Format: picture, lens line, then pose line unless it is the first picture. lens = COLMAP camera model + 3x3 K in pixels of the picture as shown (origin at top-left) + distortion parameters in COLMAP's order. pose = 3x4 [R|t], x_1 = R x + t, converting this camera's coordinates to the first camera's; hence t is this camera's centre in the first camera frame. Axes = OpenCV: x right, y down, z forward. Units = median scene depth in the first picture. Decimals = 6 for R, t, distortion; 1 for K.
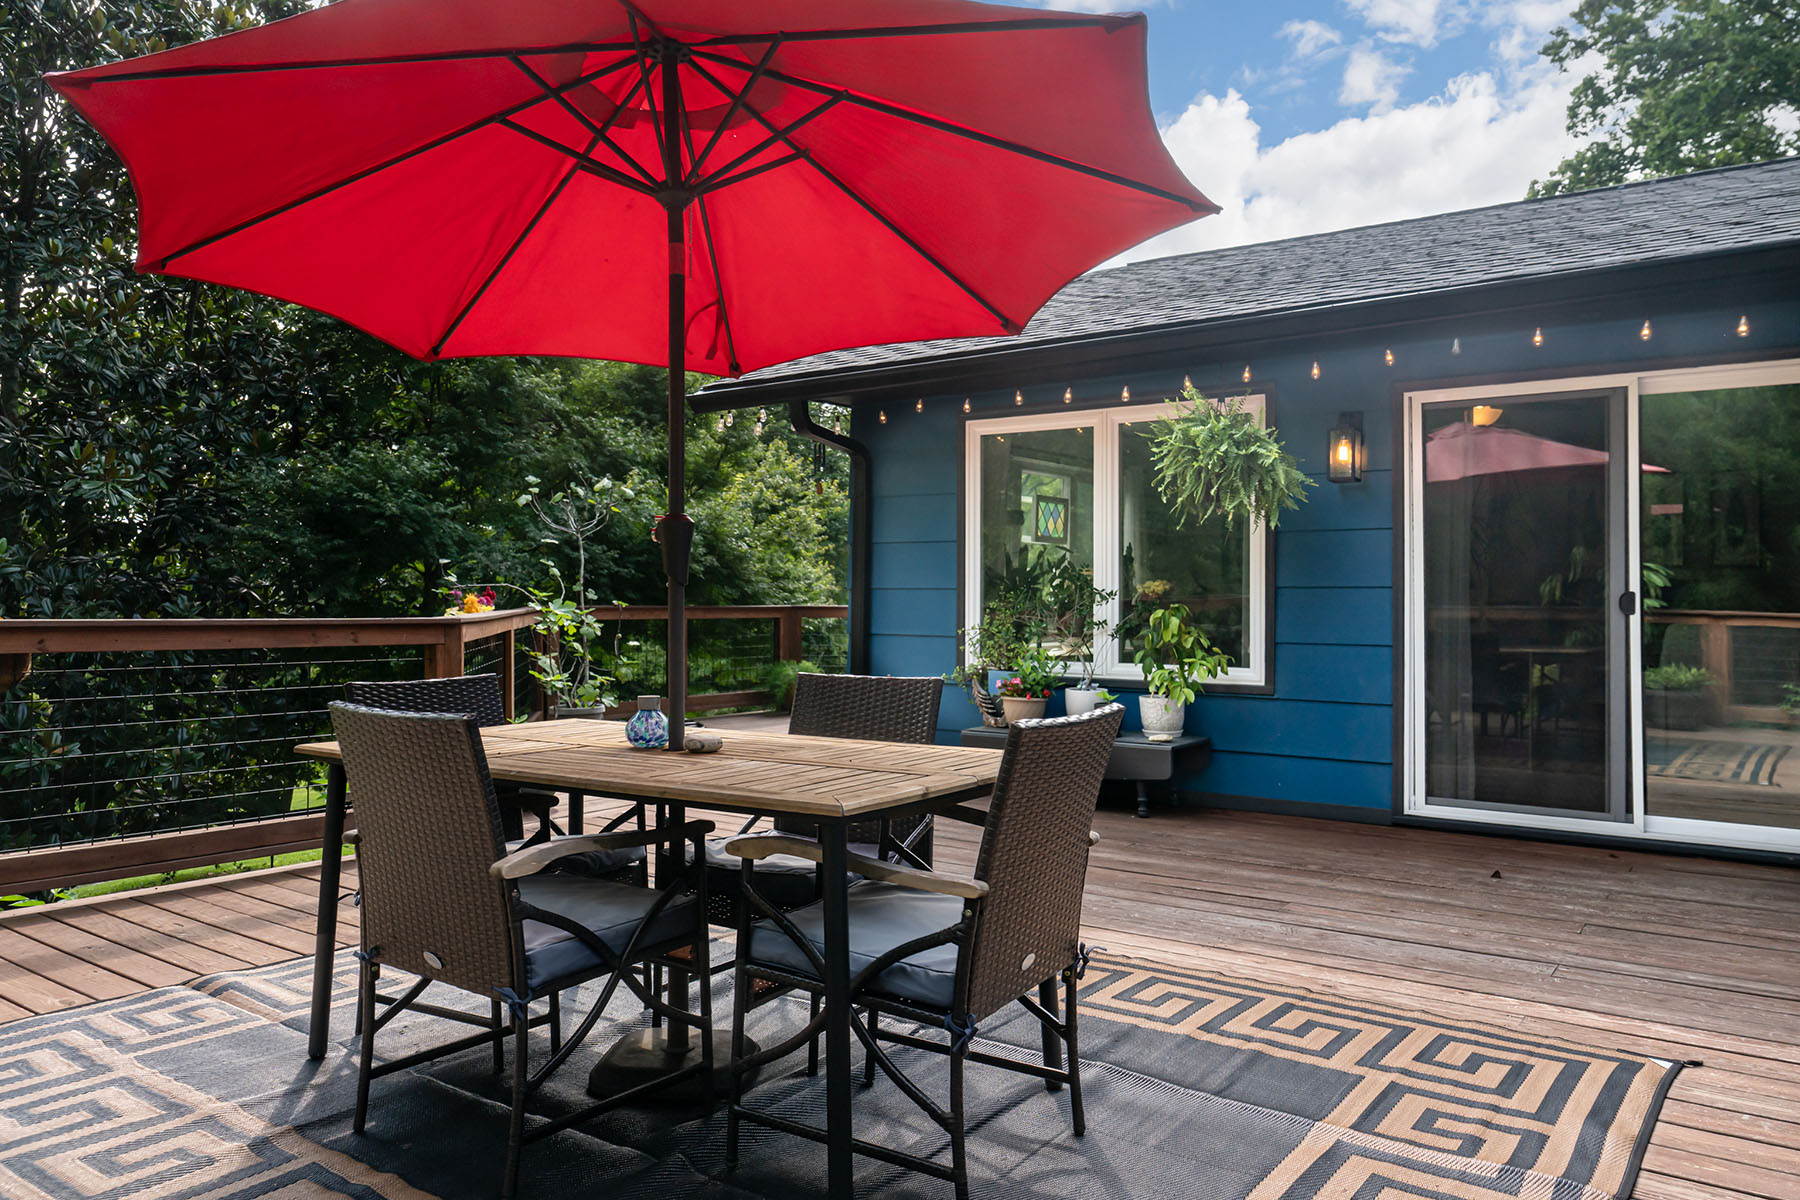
lens RADIAL K [[1264.7, 0, 900.0], [0, 1264.7, 600.0], [0, 0, 1]] dist [-0.000557, 0.000001]
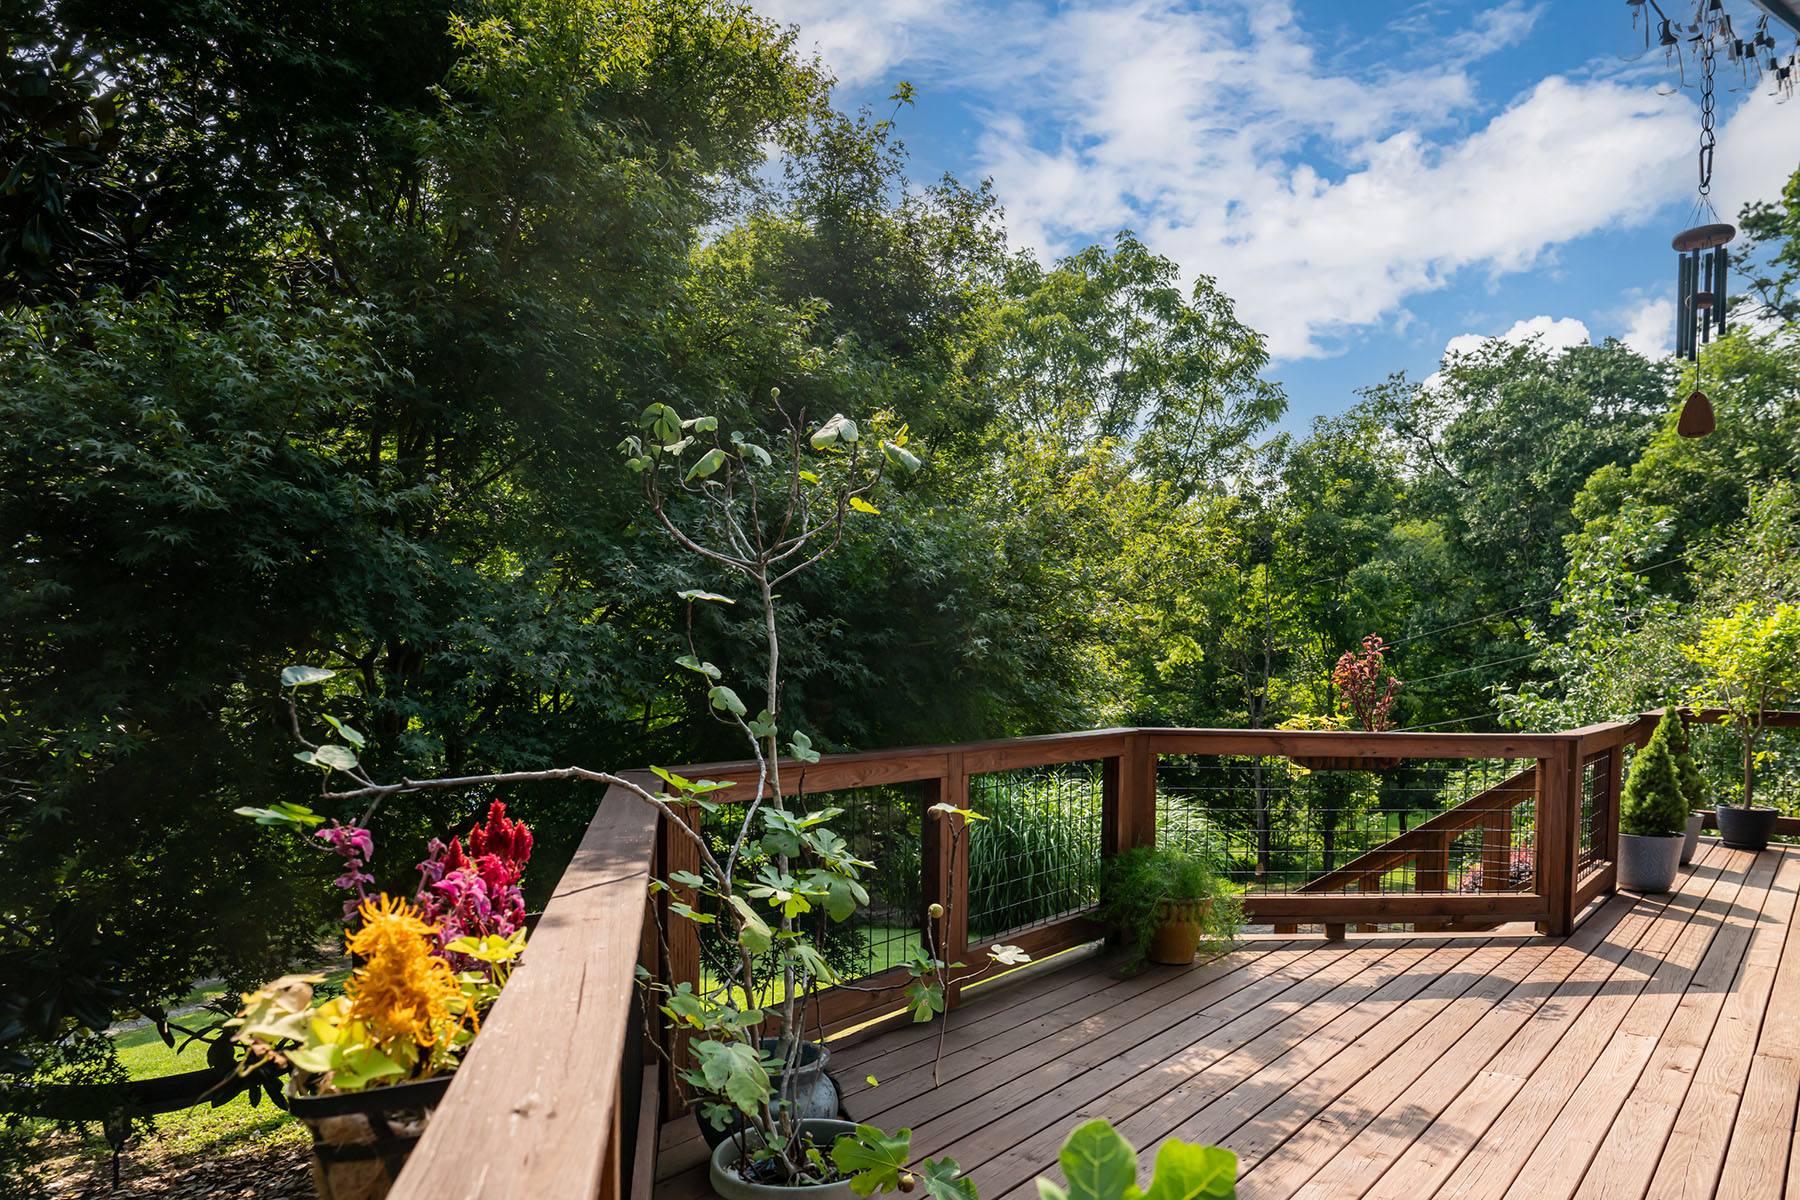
lens RADIAL K [[1264.7, 0, 900.0], [0, 1264.7, 600.0], [0, 0, 1]] dist [-0.000557, 0.000001]
pose [[0.999790, 0.002080, -0.020383, -0.211100], [-0.002832, 0.999313, -0.036949, -0.032135], [0.020292, 0.036999, 0.999109, 0.658680]]
